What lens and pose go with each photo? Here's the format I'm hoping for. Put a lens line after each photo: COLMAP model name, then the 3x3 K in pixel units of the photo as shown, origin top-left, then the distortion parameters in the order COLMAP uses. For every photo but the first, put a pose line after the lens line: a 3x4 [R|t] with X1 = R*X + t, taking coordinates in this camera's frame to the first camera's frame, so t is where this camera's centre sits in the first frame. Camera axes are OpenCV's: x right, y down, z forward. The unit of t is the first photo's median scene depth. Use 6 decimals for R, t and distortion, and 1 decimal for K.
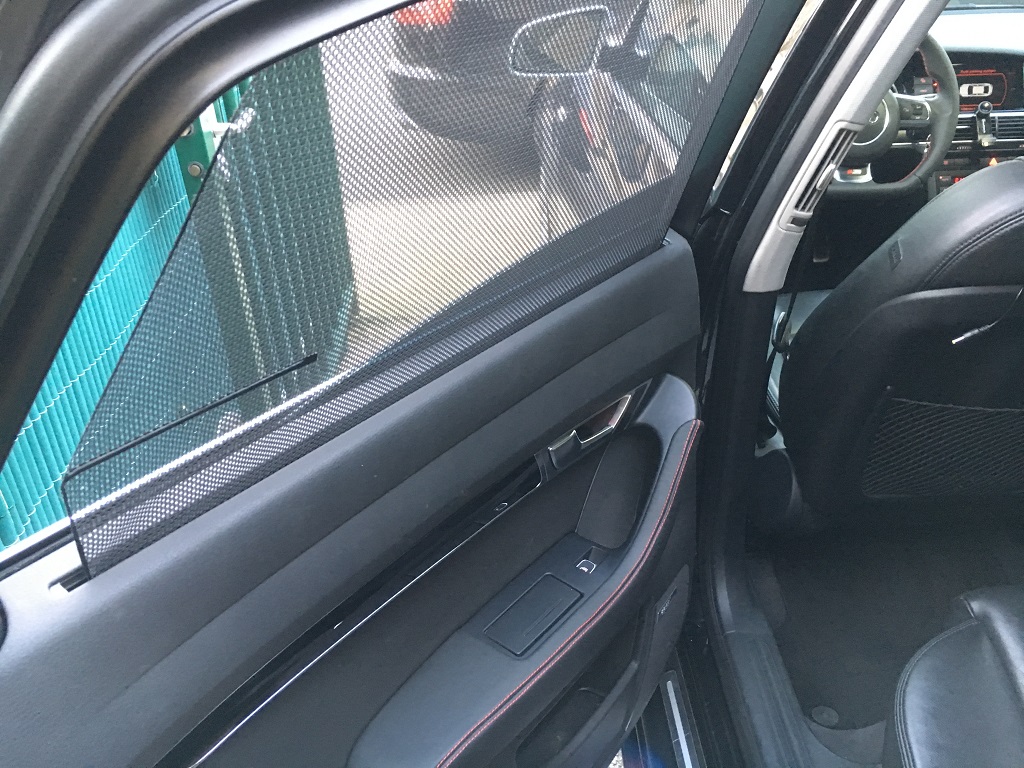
lens RADIAL K [[940.6, 0, 512.0], [0, 940.6, 384.0], [0, 0, 1]] dist [0.090668, 0.002189]
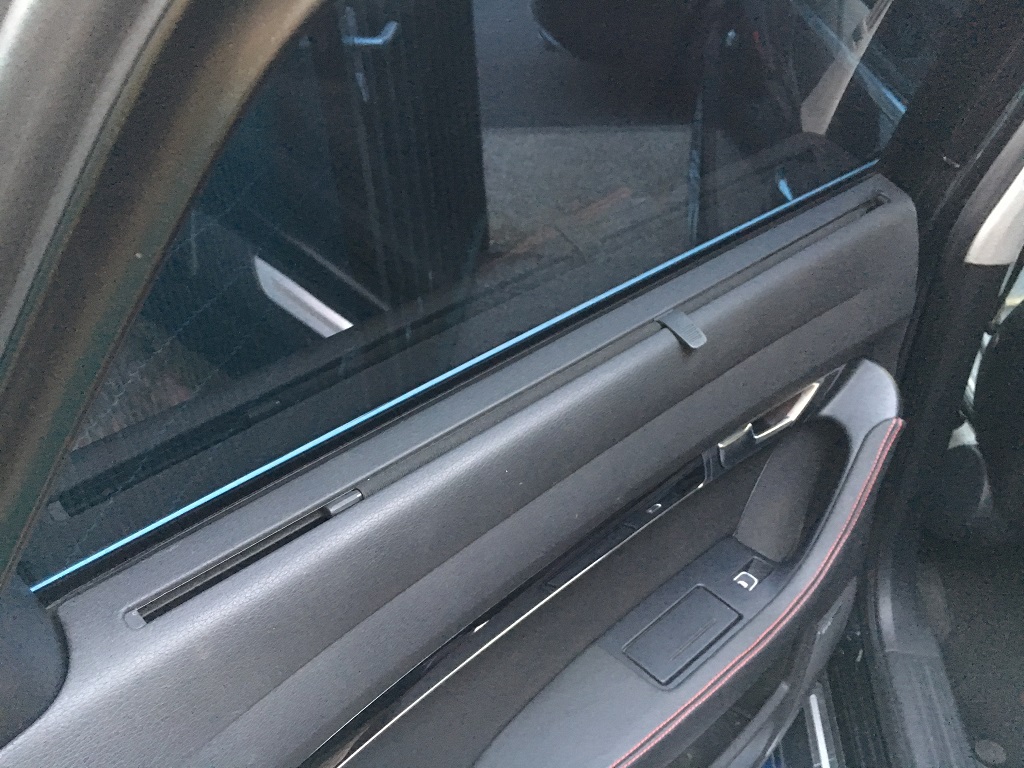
lens RADIAL K [[940.6, 0, 512.0], [0, 940.6, 384.0], [0, 0, 1]] dist [0.090668, 0.002189]
pose [[0.990036, 0.082419, -0.114174, -0.045178], [-0.073904, 0.994296, 0.076903, -0.031600], [0.119861, -0.067699, 0.990480, 0.136180]]
